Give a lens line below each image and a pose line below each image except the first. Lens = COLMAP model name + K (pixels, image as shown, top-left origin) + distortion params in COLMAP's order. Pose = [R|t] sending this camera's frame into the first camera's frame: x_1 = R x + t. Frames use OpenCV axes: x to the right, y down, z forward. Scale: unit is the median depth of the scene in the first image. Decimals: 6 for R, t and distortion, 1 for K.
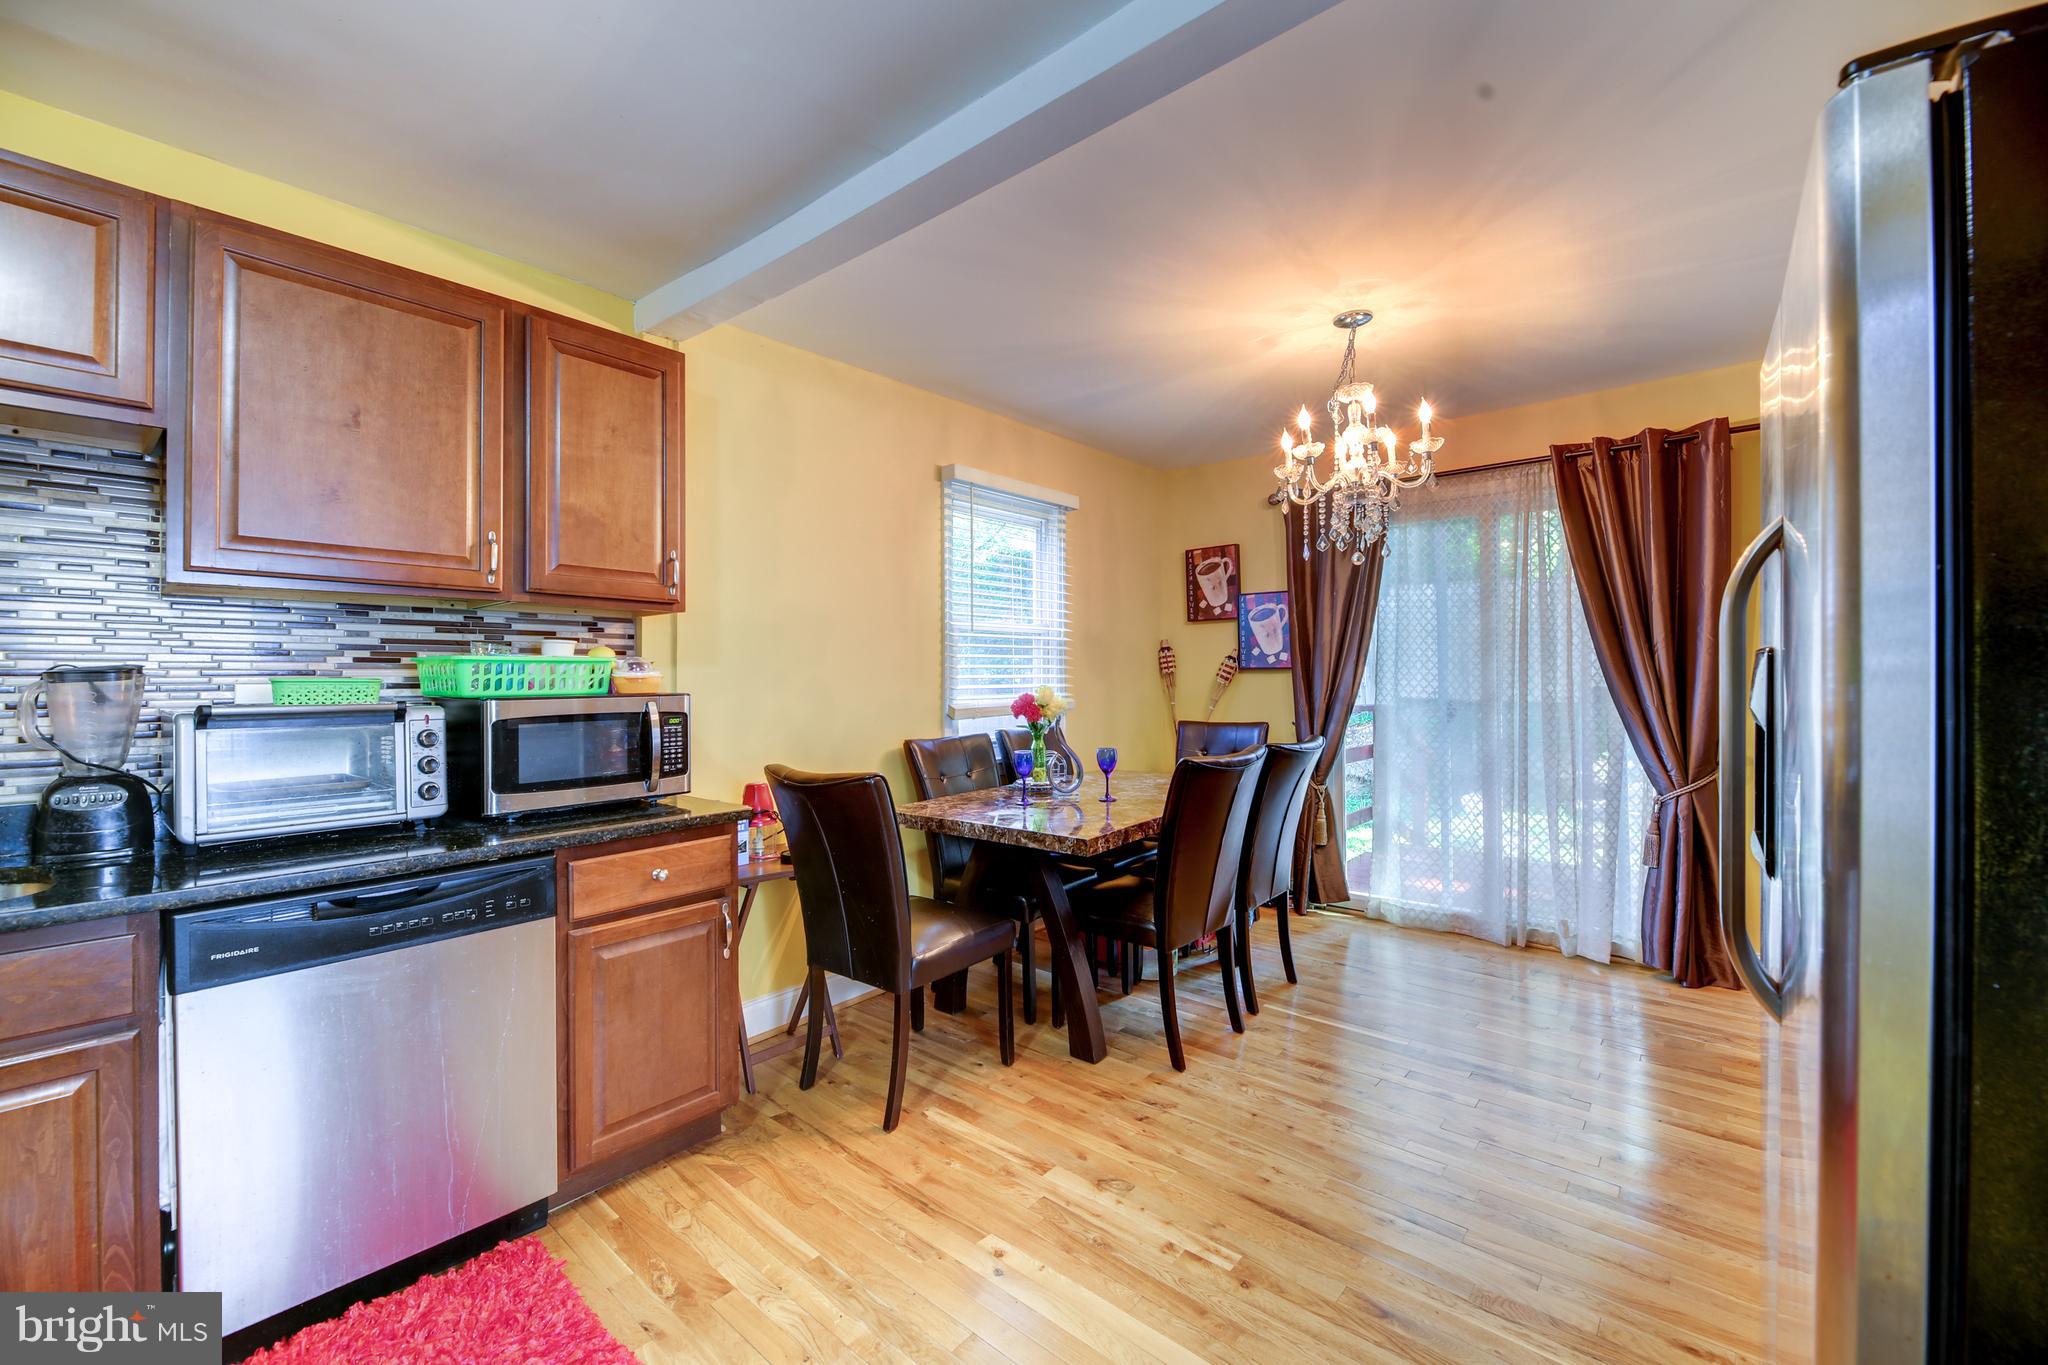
lens RADIAL K [[832.7, 0, 1037.1], [0, 832.7, 681.6], [0, 0, 1]] dist [-0.000901, -0.000257]
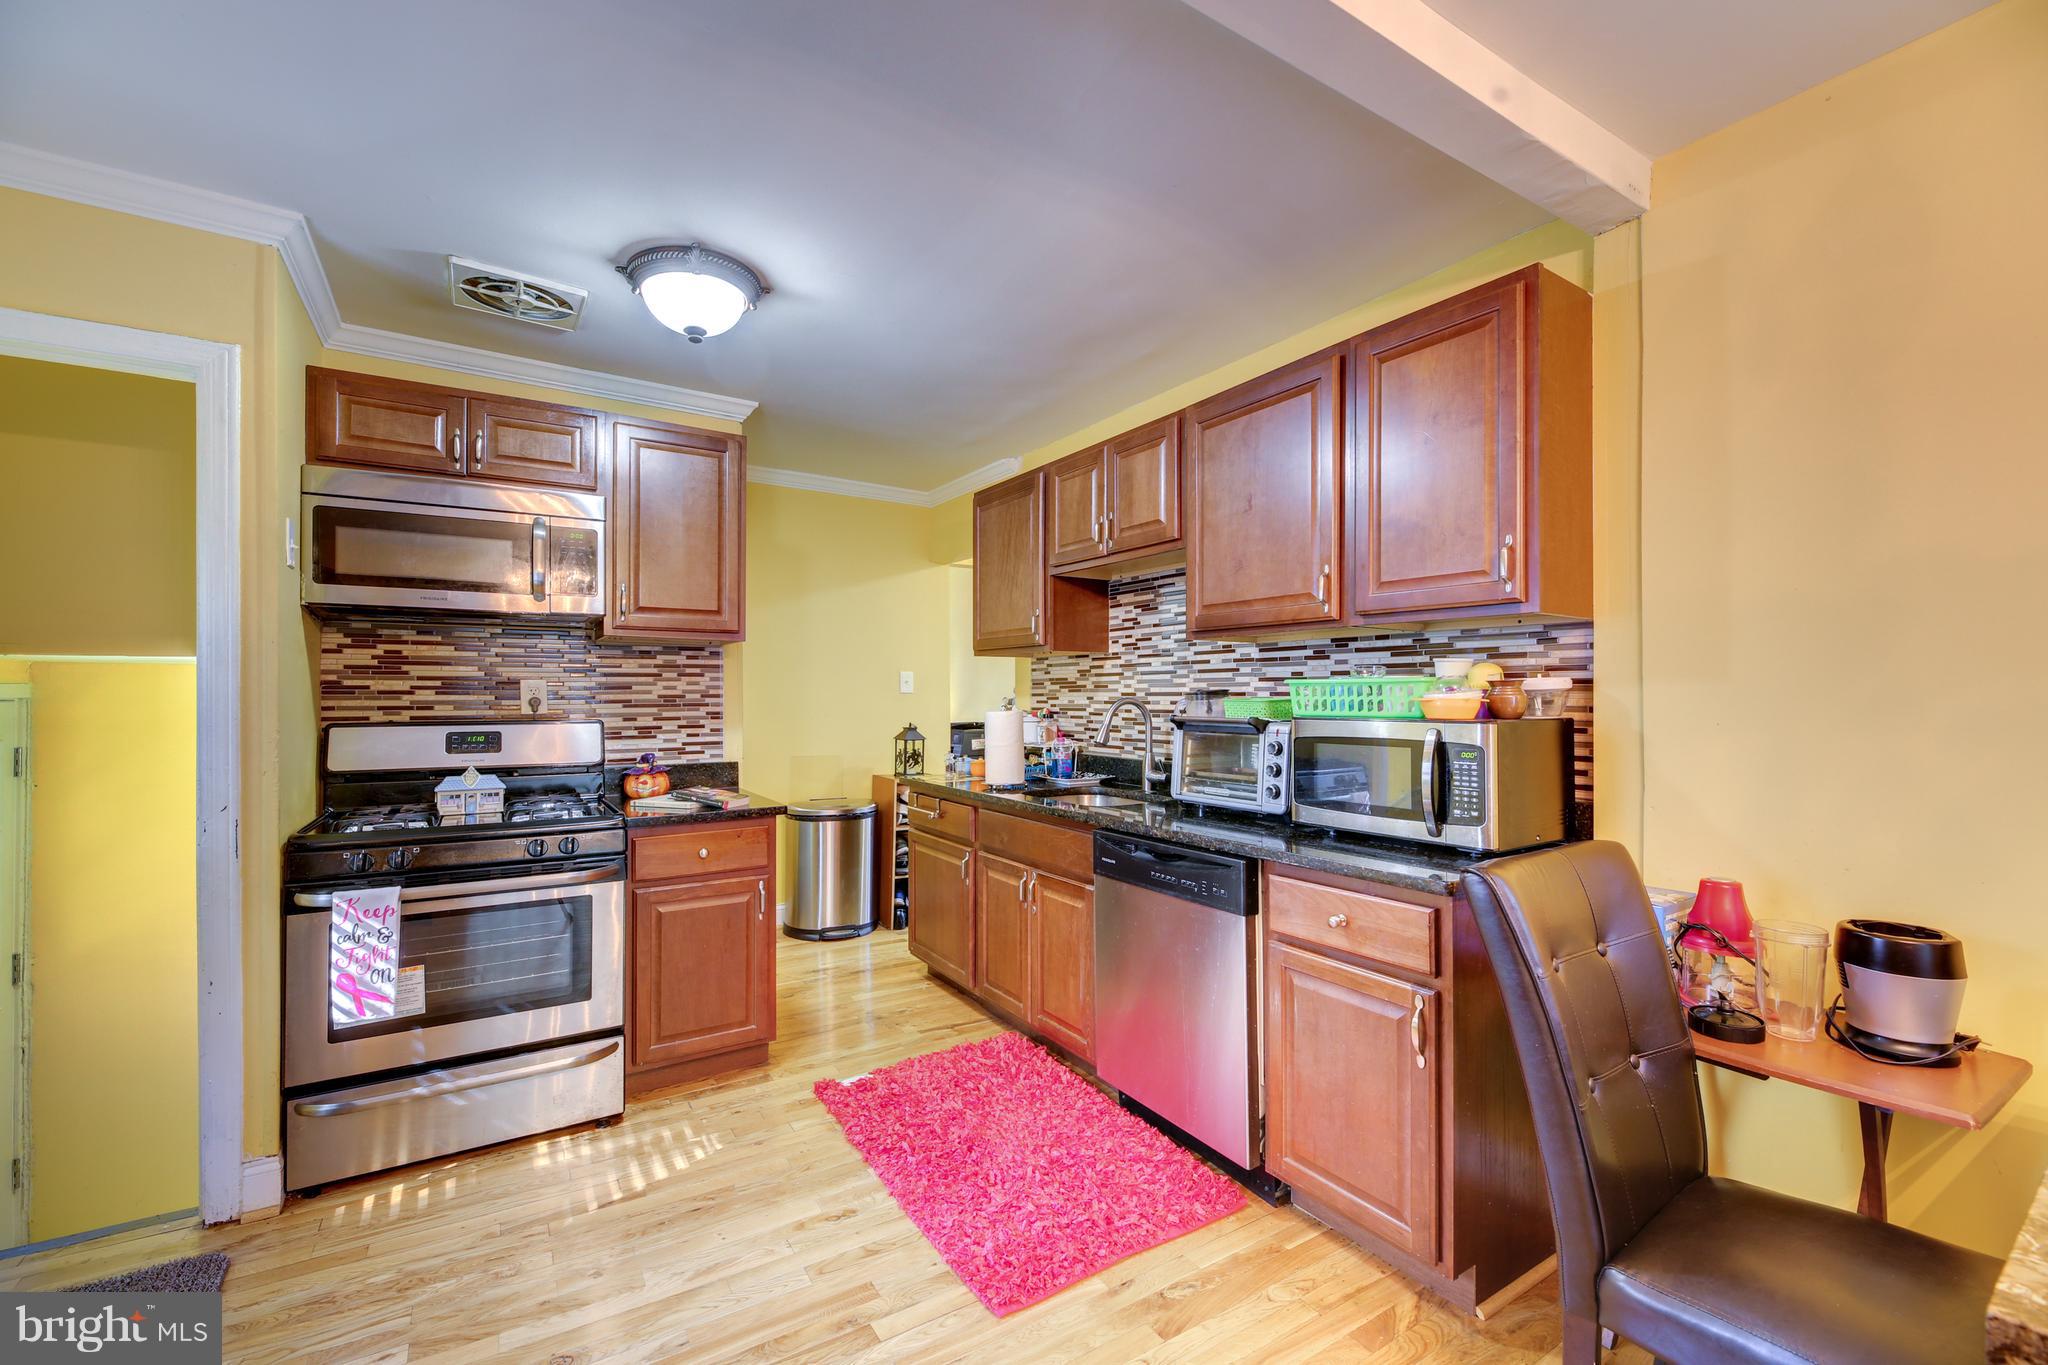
lens RADIAL K [[835.6, 0, 1037.4], [0, 835.6, 694.4], [0, 0, 1]] dist [0.000460, -0.000680]
pose [[-0.281856, 0.002469, -0.959453, 0.479427], [-0.004034, 0.999985, 0.003758, -0.012491], [0.959448, 0.004930, -0.281842, 0.903642]]
